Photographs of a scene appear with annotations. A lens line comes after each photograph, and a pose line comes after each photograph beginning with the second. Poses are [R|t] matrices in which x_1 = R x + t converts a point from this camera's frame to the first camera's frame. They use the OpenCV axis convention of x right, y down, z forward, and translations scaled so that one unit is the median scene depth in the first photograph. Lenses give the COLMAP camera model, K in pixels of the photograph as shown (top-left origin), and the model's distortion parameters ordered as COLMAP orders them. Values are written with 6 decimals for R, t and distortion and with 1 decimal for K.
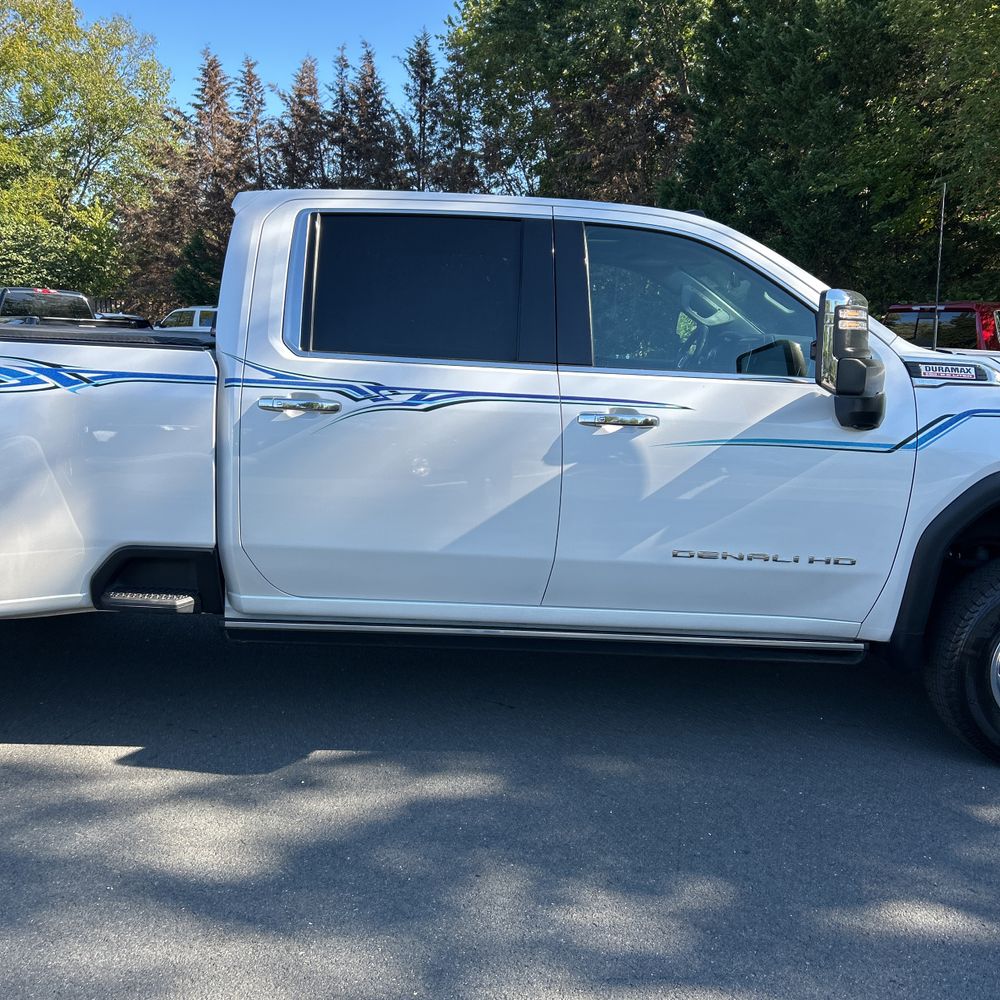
lens RADIAL K [[1010.8, 0, 502.2], [0, 1010.8, 490.8], [0, 0, 1]] dist [0.026736, 0.000000]
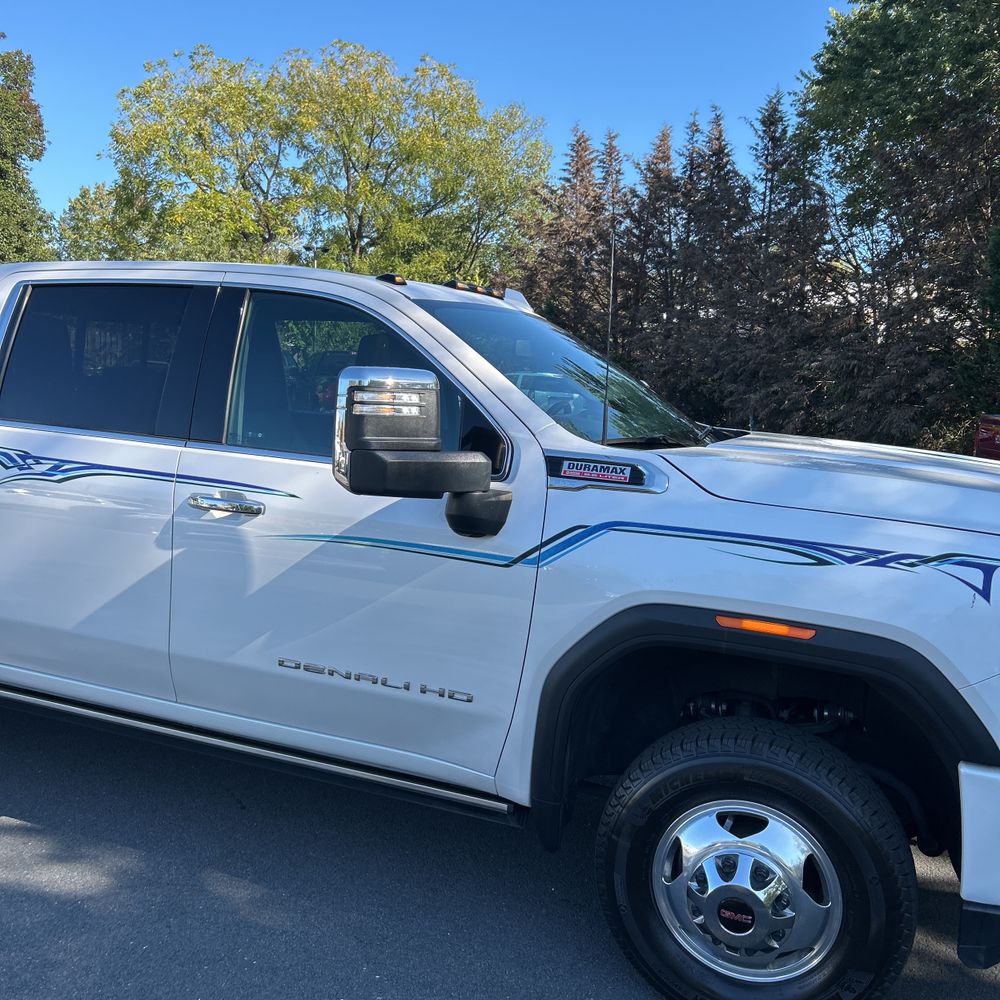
lens RADIAL K [[1010.8, 0, 498.0], [0, 1010.8, 489.5], [0, 0, 1]] dist [0.026736, 0.000000]
pose [[0.921805, 0.058897, -0.383154, 0.665659], [-0.081554, 0.995735, -0.043145, -0.062707], [0.378979, 0.071019, 0.922676, 0.251411]]
